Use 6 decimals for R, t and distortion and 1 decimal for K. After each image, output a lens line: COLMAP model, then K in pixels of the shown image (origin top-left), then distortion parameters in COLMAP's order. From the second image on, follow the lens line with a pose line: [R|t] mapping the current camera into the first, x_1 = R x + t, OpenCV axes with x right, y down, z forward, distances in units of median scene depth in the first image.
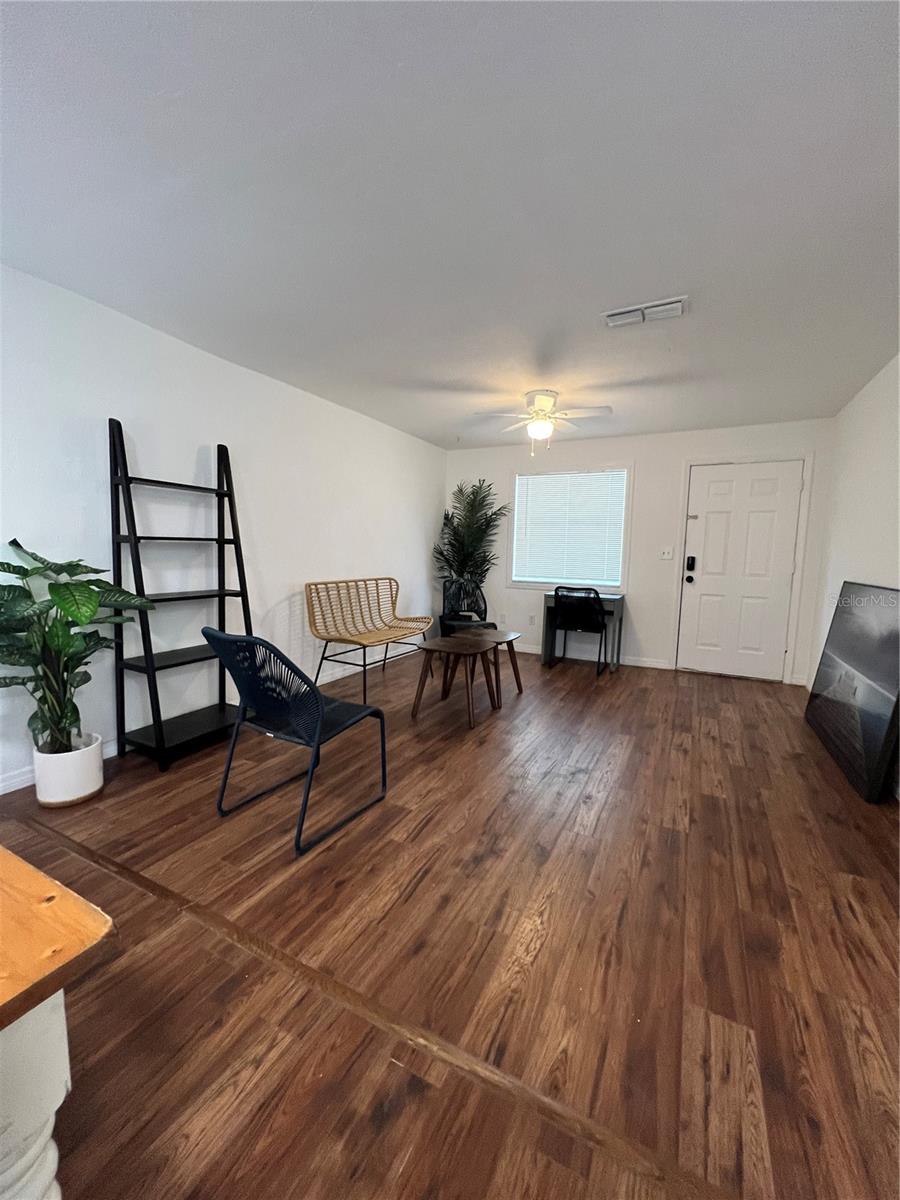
lens RADIAL K [[480.4, 0, 450.0], [0, 480.4, 608.6], [0, 0, 1]] dist [0.000214, 0.000033]
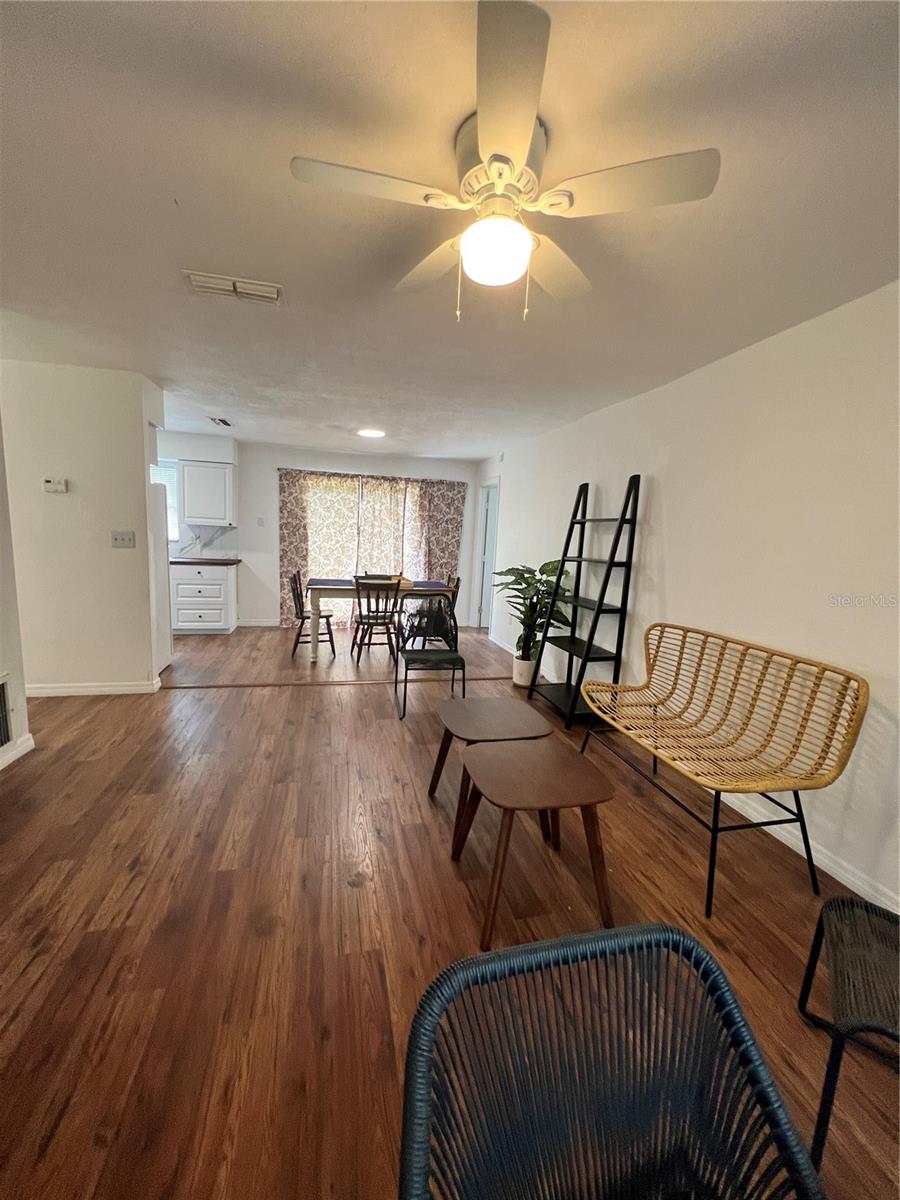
lens RADIAL K [[480.4, 0, 450.0], [0, 480.4, 608.6], [0, 0, 1]] dist [0.000214, 0.000033]
pose [[-0.755567, 0.046433, -0.653424, 0.564139], [-0.129593, 0.967176, 0.218579, -0.242624], [0.642125, 0.249830, -0.724748, 1.635199]]
